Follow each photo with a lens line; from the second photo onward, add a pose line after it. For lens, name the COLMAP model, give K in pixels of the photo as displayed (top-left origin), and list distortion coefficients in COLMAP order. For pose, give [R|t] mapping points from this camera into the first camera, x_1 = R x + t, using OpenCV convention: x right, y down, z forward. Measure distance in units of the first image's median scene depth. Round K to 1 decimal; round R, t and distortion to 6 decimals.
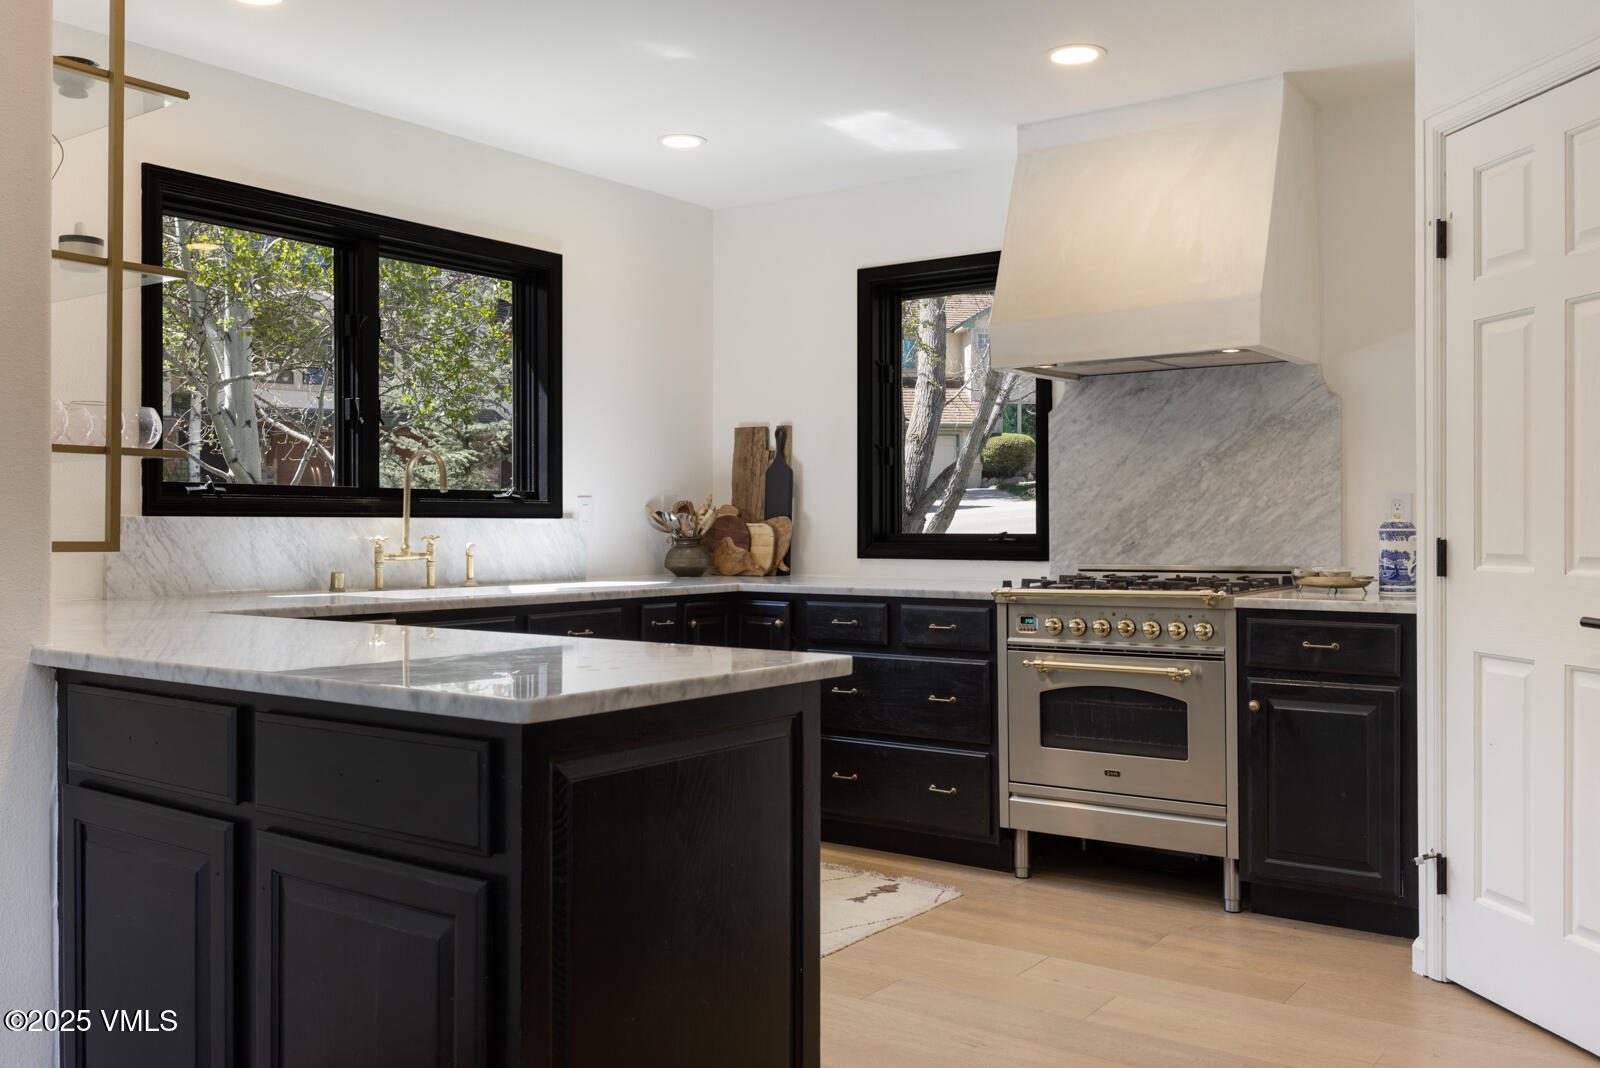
lens RADIAL K [[1373.1, 0, 800.3], [0, 1373.1, 532.1], [0, 0, 1]] dist [0.003839, -0.001855]
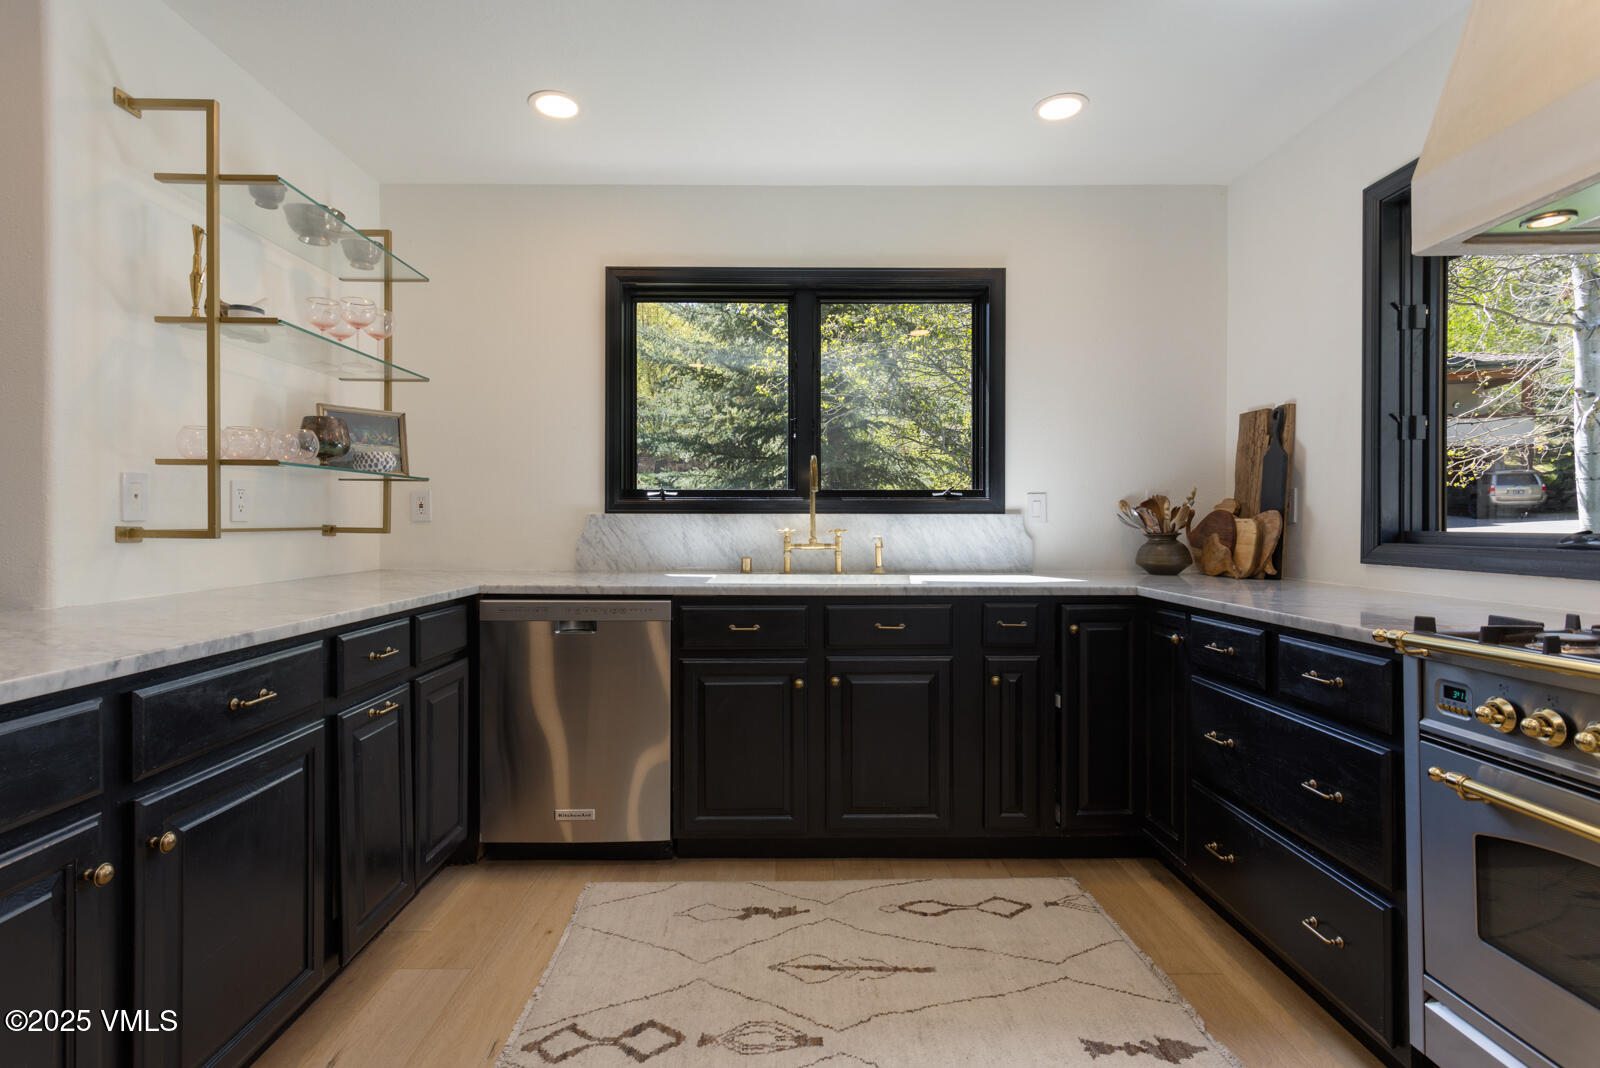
lens RADIAL K [[773.1, 0, 796.5], [0, 773.1, 526.0], [0, 0, 1]] dist [0.000890, 0.001057]
pose [[0.588854, 0.004993, -0.808224, 0.237031], [-0.005394, 0.999983, 0.002247, -0.001353], [0.808221, 0.003037, 0.588871, 0.557152]]
